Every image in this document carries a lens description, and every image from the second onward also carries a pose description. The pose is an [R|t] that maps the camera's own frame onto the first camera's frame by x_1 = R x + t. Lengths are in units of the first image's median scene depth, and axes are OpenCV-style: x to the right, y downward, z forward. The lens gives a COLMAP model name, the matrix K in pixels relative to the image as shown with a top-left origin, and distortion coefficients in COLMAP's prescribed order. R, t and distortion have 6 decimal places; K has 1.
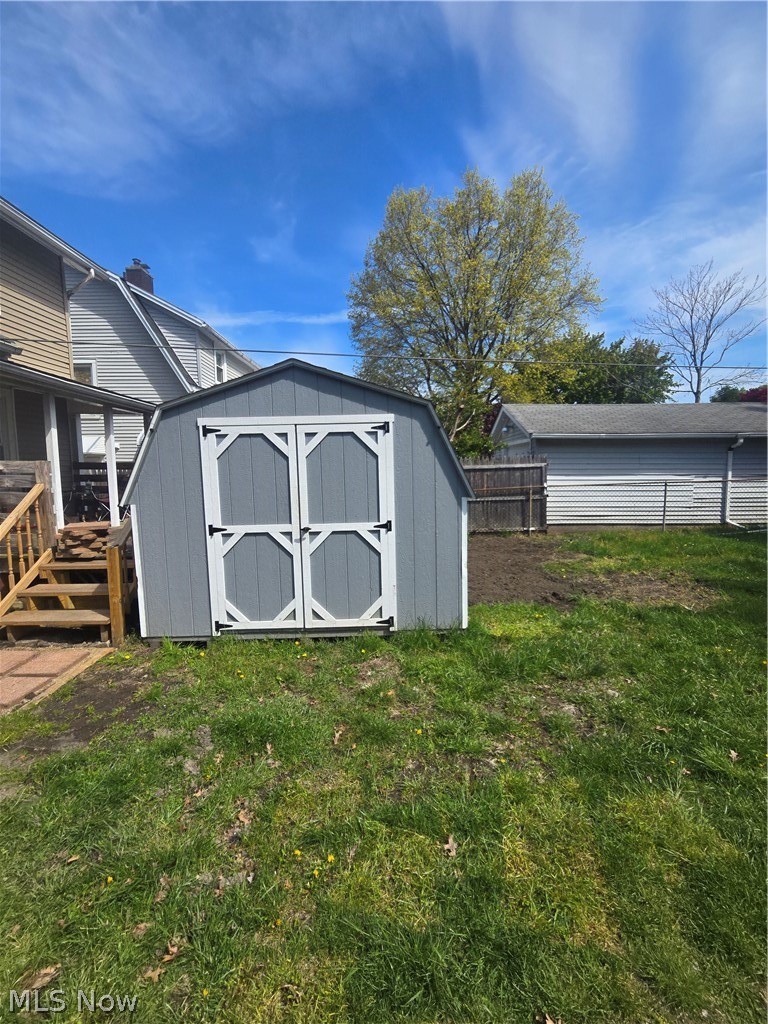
lens RADIAL K [[419.0, 0, 384.0], [0, 419.0, 509.5], [0, 0, 1]] dist [-0.004729, -0.000181]
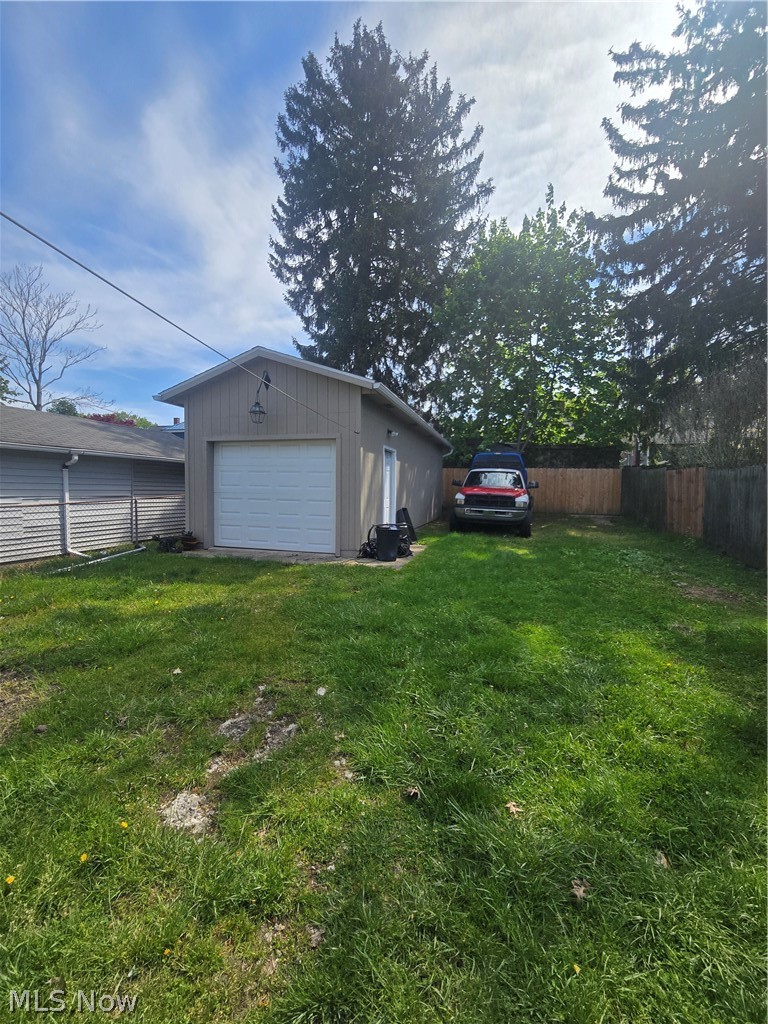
lens RADIAL K [[419.0, 0, 382.9], [0, 419.0, 510.9], [0, 0, 1]] dist [-0.004729, -0.000181]
pose [[0.260289, -0.031598, 0.965014, 0.167176], [0.078123, 0.996877, 0.011570, -0.013160], [-0.962365, 0.072378, 0.261944, 0.152415]]
